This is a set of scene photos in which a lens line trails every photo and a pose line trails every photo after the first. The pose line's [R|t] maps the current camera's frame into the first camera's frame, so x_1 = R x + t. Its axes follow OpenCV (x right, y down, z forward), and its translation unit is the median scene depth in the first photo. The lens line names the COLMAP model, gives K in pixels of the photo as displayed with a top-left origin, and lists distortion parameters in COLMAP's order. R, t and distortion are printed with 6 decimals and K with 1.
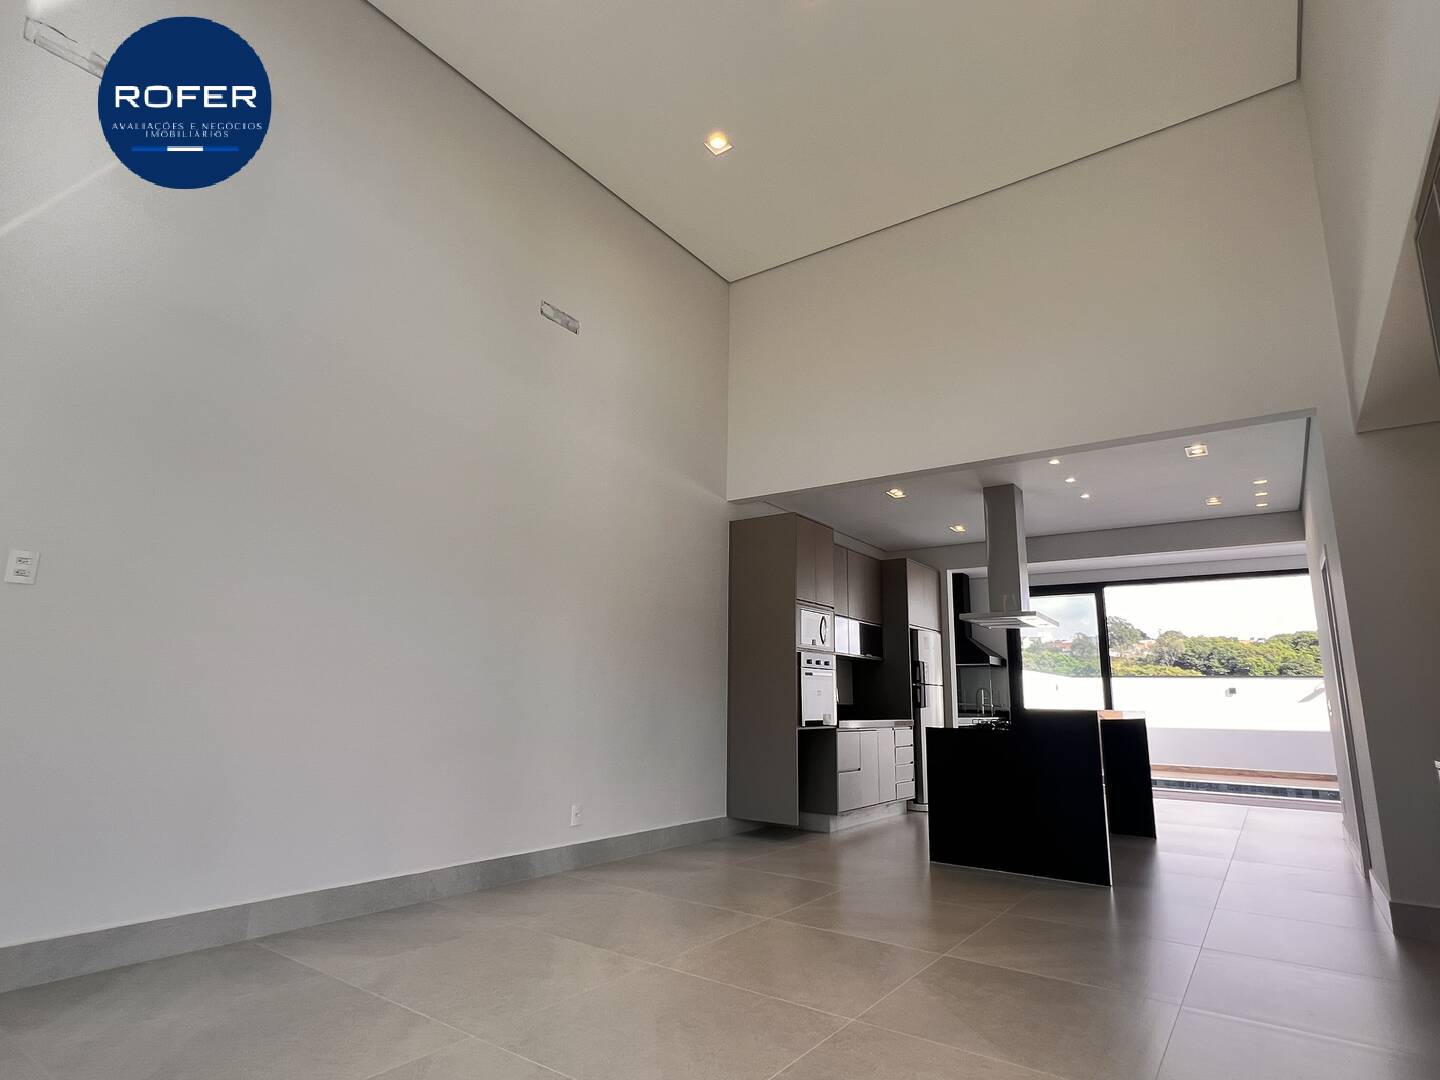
lens RADIAL K [[756.7, 0, 714.2], [0, 756.7, 543.9], [0, 0, 1]] dist [-0.004623, 0.001663]
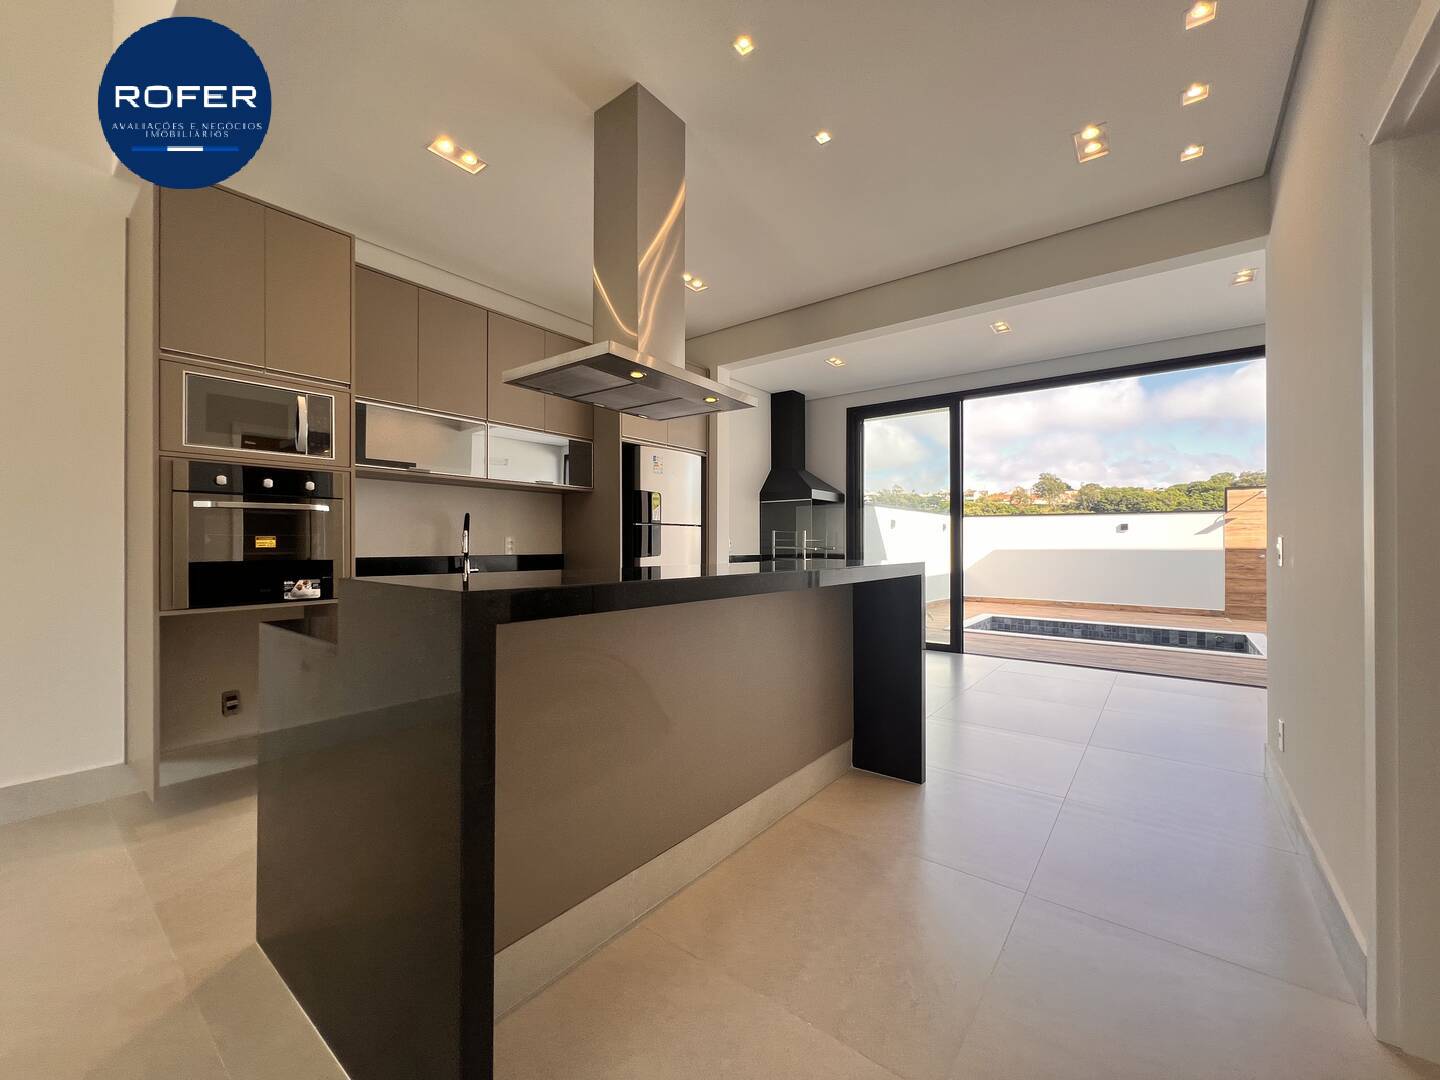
lens RADIAL K [[579.0, 0, 717.6], [0, 579.0, 538.1], [0, 0, 1]] dist [-0.000388, 0.000035]
pose [[0.999356, -0.017133, -0.031540, 0.277815], [0.022954, 0.980611, 0.194616, 0.075773], [0.027594, -0.195214, 0.980372, 0.375435]]
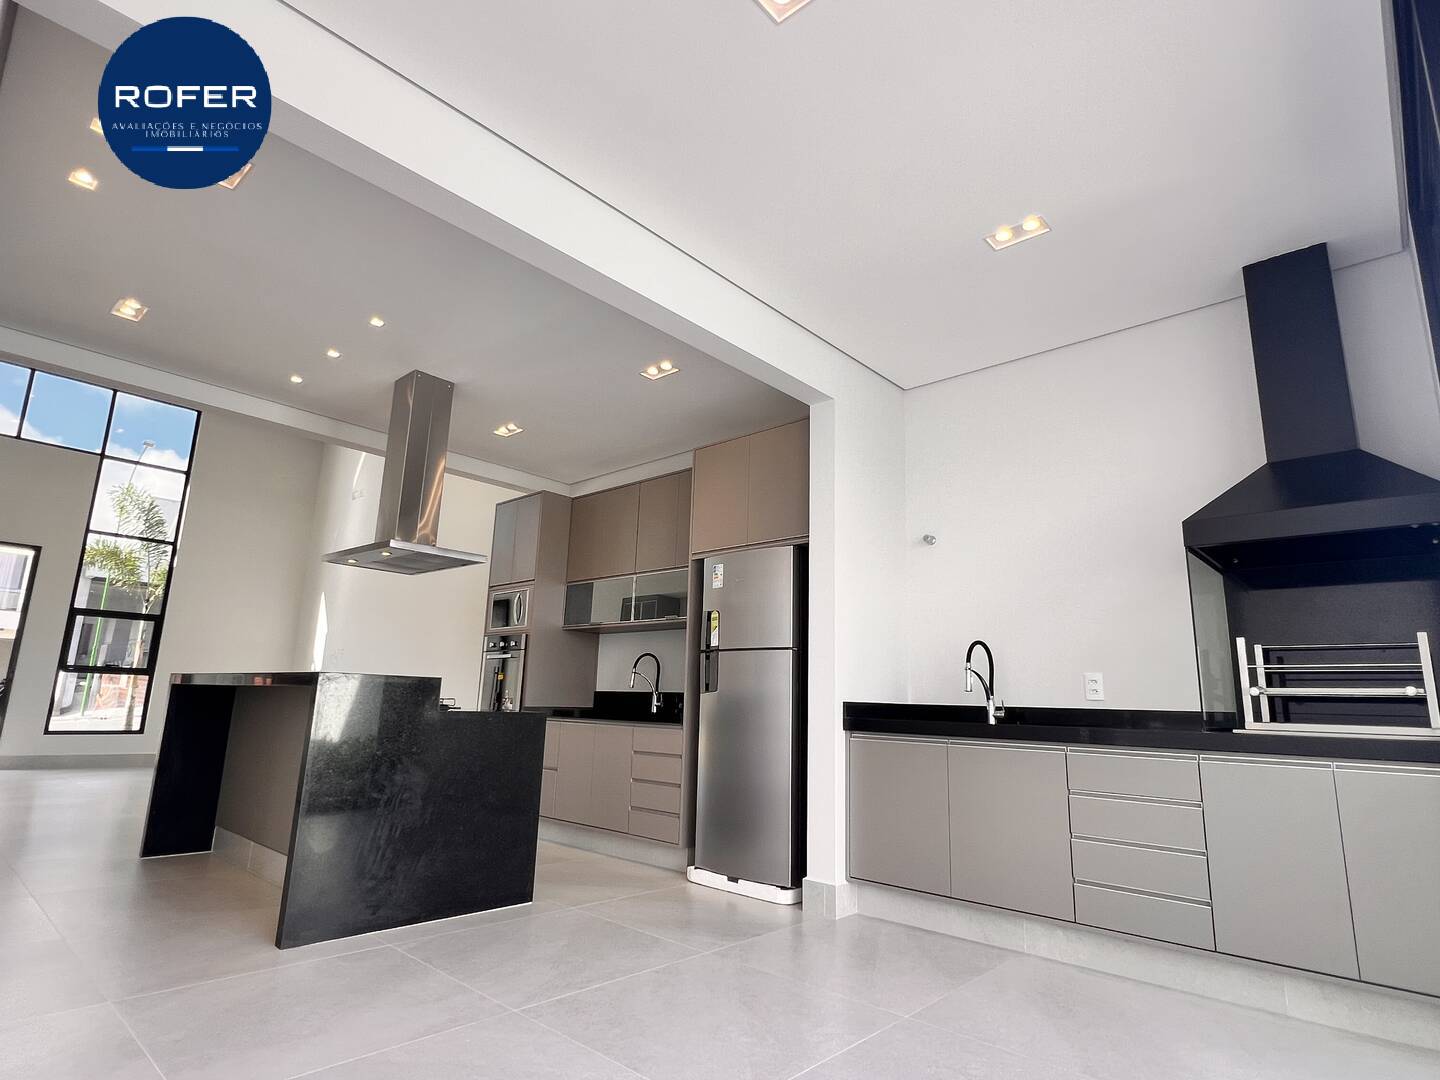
lens RADIAL K [[756.7, 0, 714.2], [0, 756.7, 543.9], [0, 0, 1]] dist [-0.004623, 0.001663]
pose [[-0.107295, -0.222752, -0.968953, 0.663709], [0.173453, 0.955439, -0.238852, 0.194380], [0.978980, -0.193696, -0.063877, 0.838727]]
